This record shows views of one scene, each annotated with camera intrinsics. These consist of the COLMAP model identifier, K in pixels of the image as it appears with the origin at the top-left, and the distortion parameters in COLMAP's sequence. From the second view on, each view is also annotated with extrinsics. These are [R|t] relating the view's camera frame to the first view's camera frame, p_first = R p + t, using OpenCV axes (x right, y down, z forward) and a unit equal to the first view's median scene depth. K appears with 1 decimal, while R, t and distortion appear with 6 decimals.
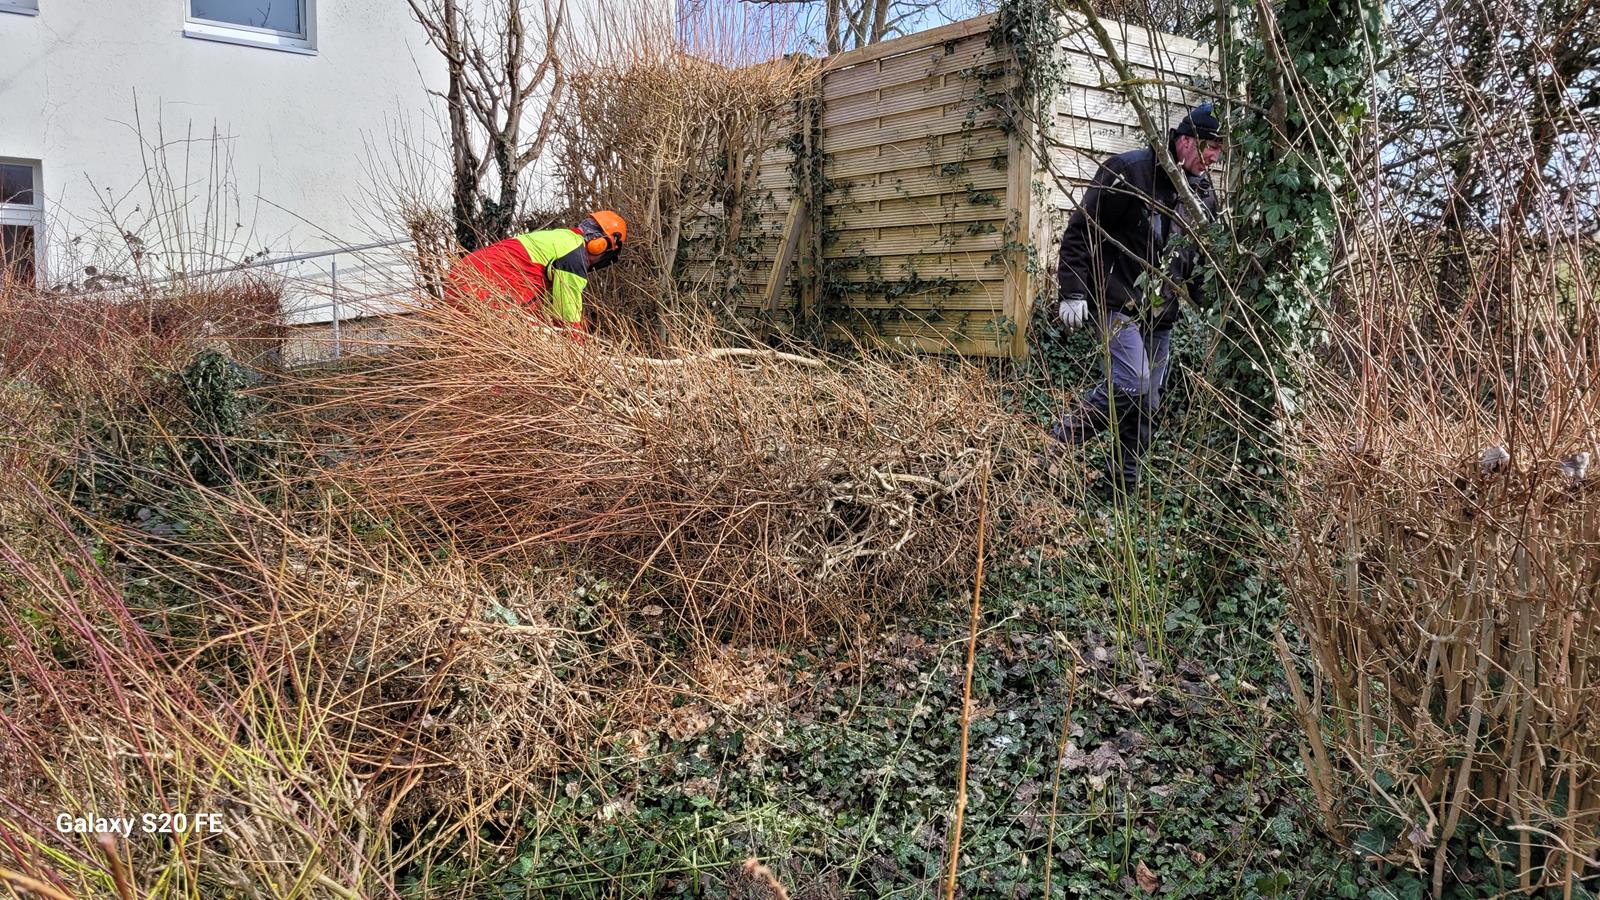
lens RADIAL K [[1194.3, 0, 804.2], [0, 1194.3, 444.6], [0, 0, 1]] dist [0.043225, -0.011251]
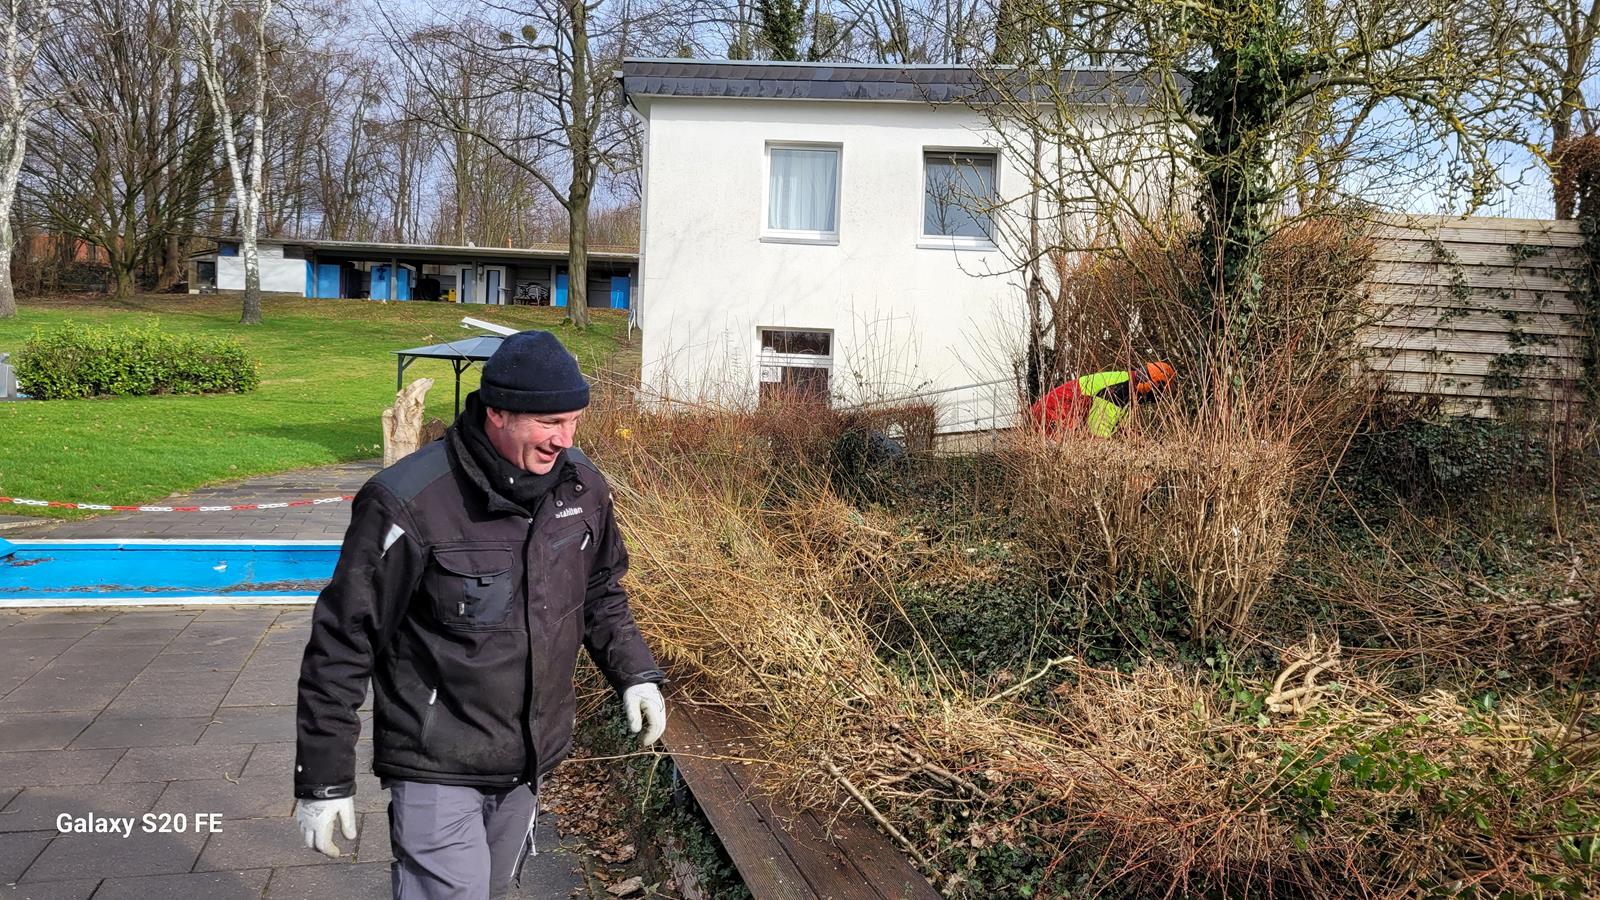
lens RADIAL K [[1194.4, 0, 803.7], [0, 1194.4, 427.8], [0, 0, 1]] dist [0.043517, -0.011013]
pose [[0.800339, 0.018072, -0.599276, 0.407925], [-0.090633, 0.991706, -0.091135, 0.066685], [0.592658, 0.127253, 0.795338, -0.392118]]
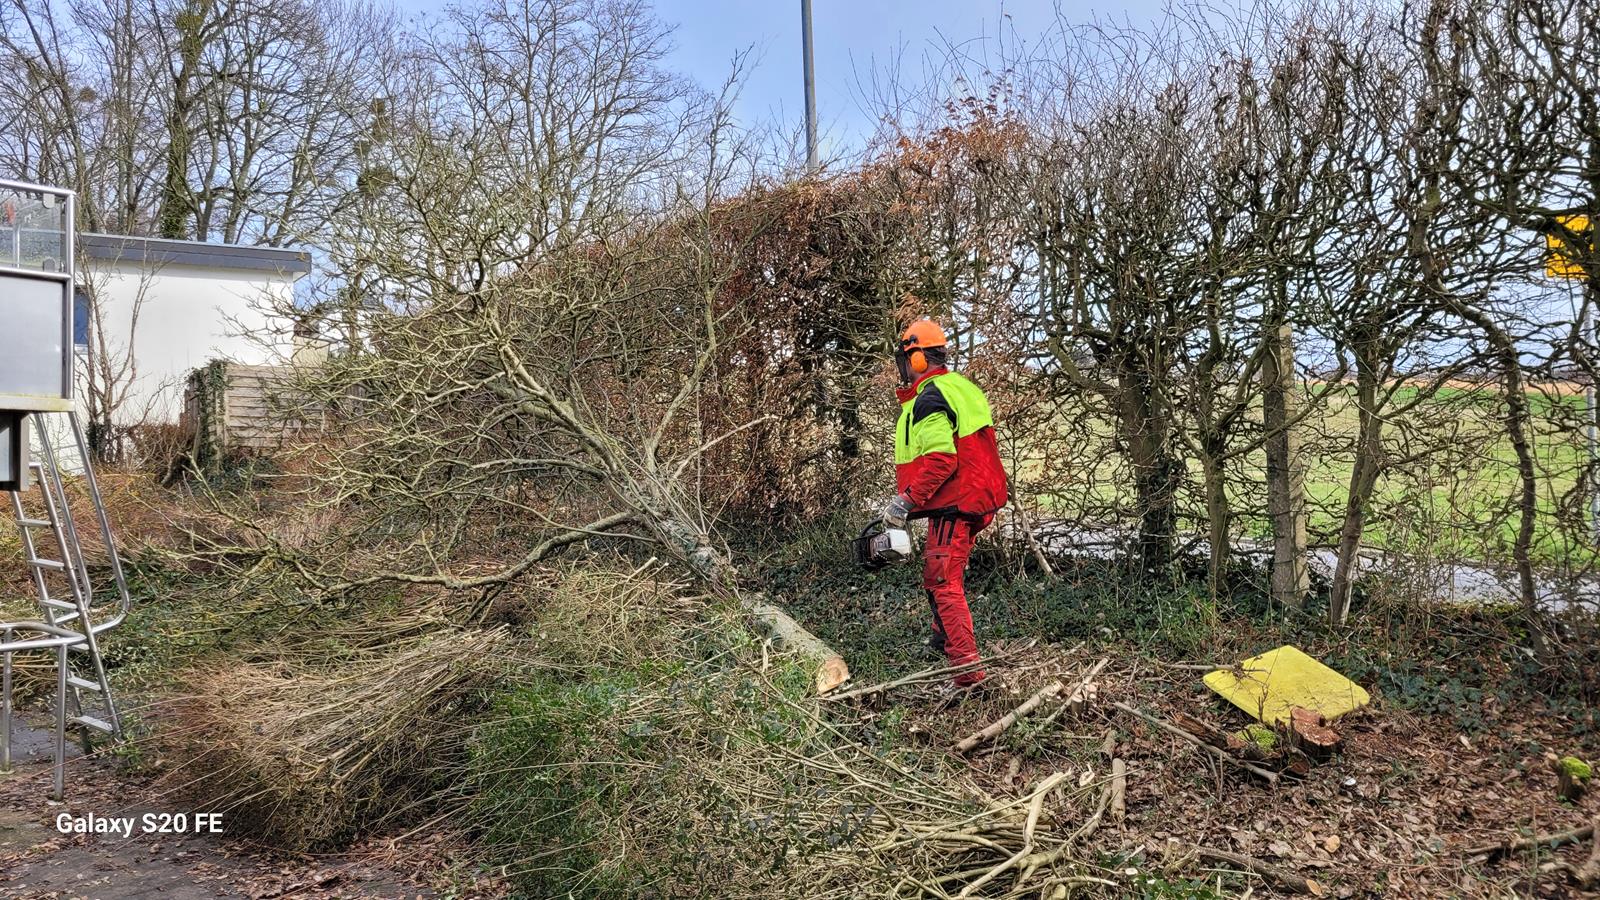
lens RADIAL K [[1194.3, 0, 804.2], [0, 1194.3, 444.6], [0, 0, 1]] dist [0.043225, -0.011251]
pose [[0.997506, -0.026717, -0.065333, 1.424769], [0.017725, 0.990751, -0.134529, 0.219549], [0.068323, 0.133035, 0.988754, -1.472125]]
